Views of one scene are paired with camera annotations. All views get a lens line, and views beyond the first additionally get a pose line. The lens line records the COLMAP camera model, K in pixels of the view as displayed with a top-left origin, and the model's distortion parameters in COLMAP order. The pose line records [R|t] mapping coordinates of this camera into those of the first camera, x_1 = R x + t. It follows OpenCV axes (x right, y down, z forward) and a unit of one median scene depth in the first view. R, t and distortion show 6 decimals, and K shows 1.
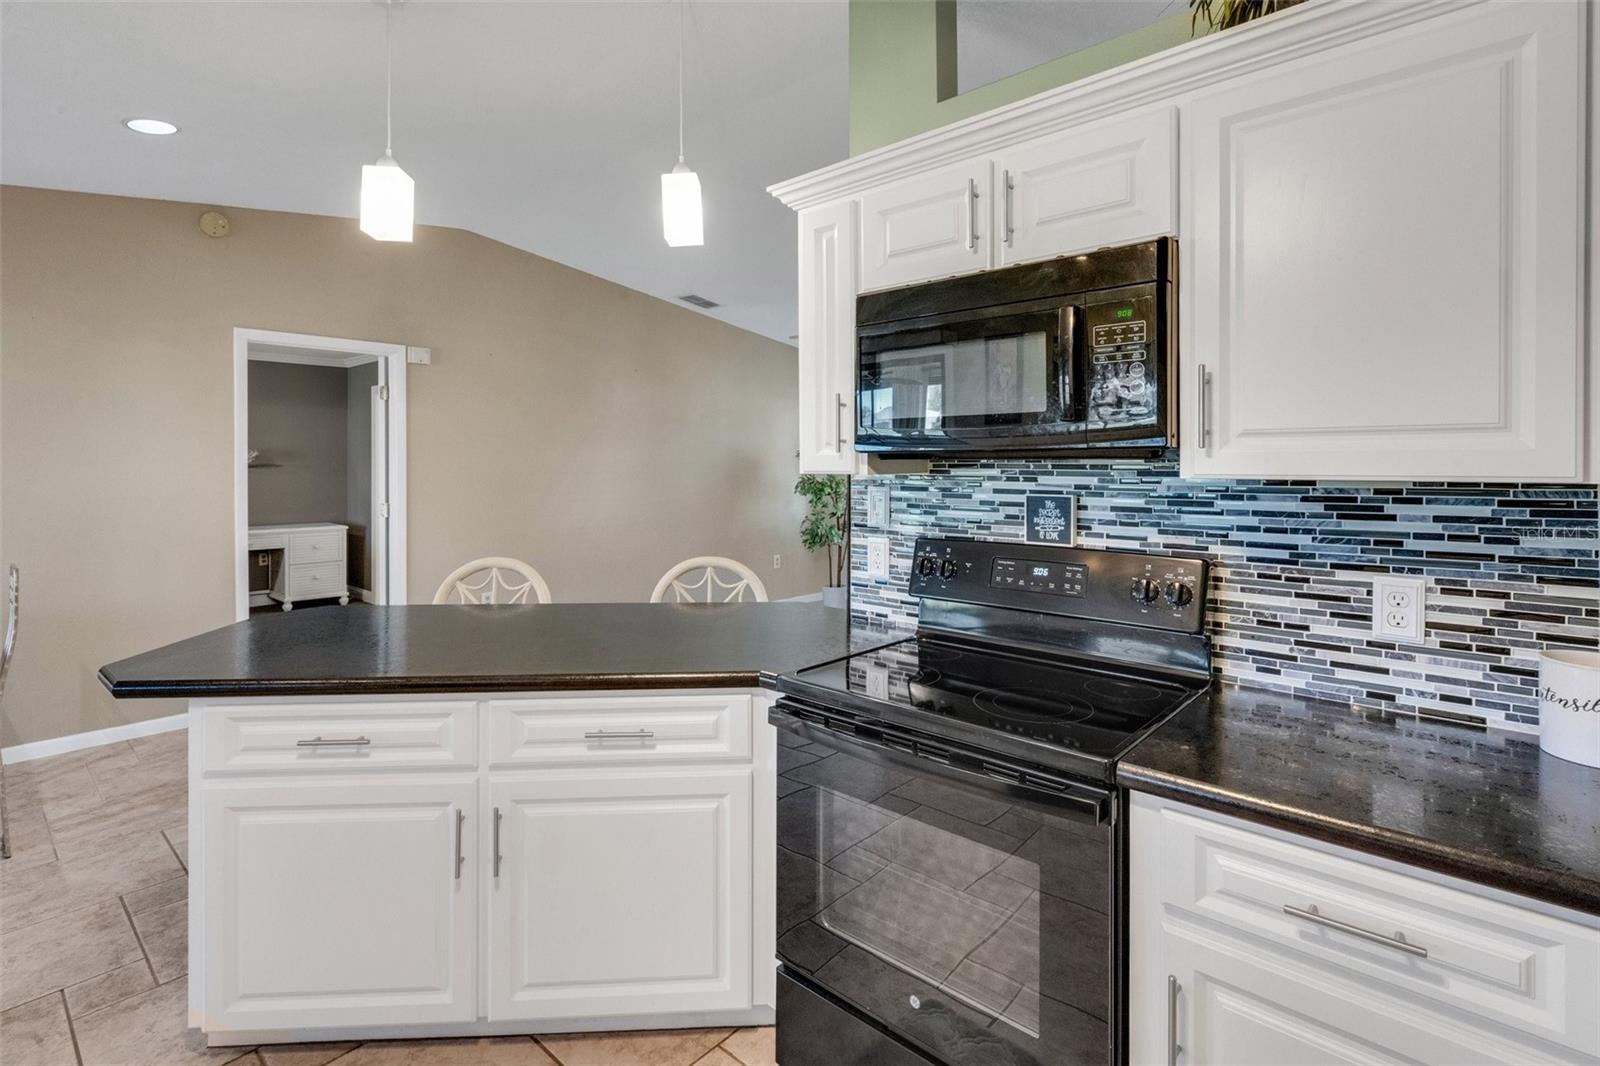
lens RADIAL K [[756.2, 0, 826.2], [0, 756.2, 473.7], [0, 0, 1]] dist [-0.003316, 0.000364]
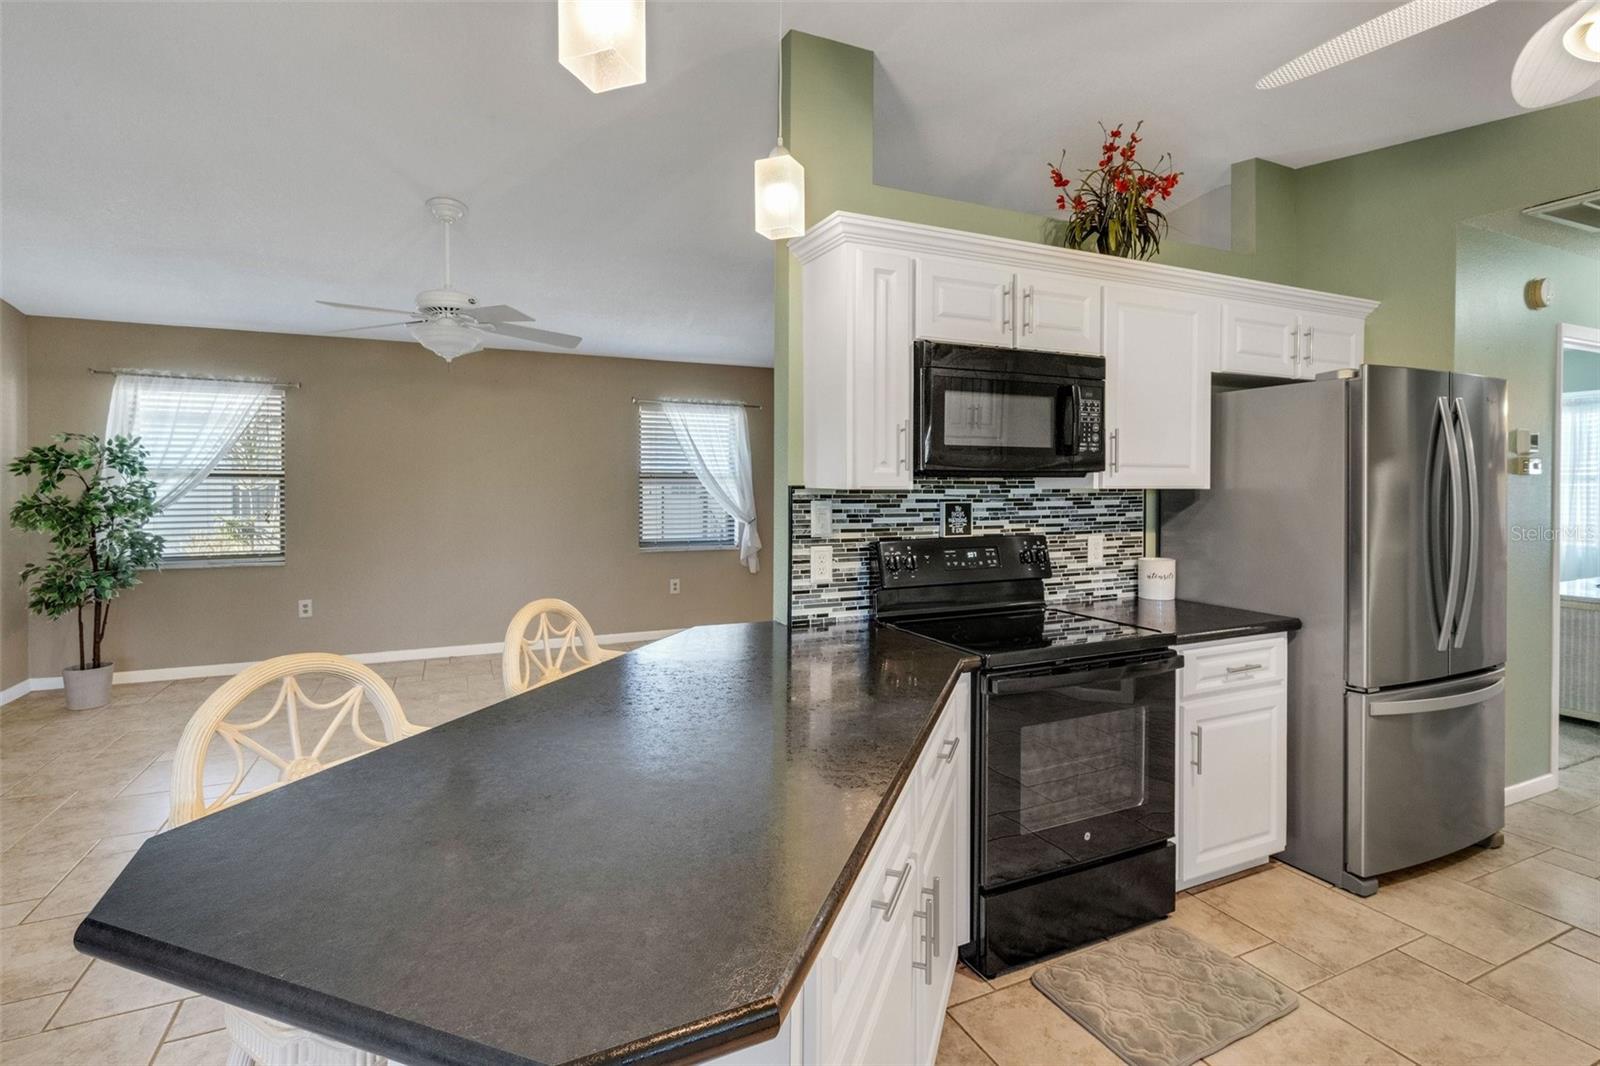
lens RADIAL K [[756.2, 0, 754.7], [0, 756.2, 498.2], [0, 0, 1]] dist [-0.003316, 0.000364]
pose [[0.424440, -0.022354, 0.905180, -1.186308], [0.007721, 0.999748, 0.021070, -0.012831], [-0.905423, -0.001954, 0.424505, 0.746081]]
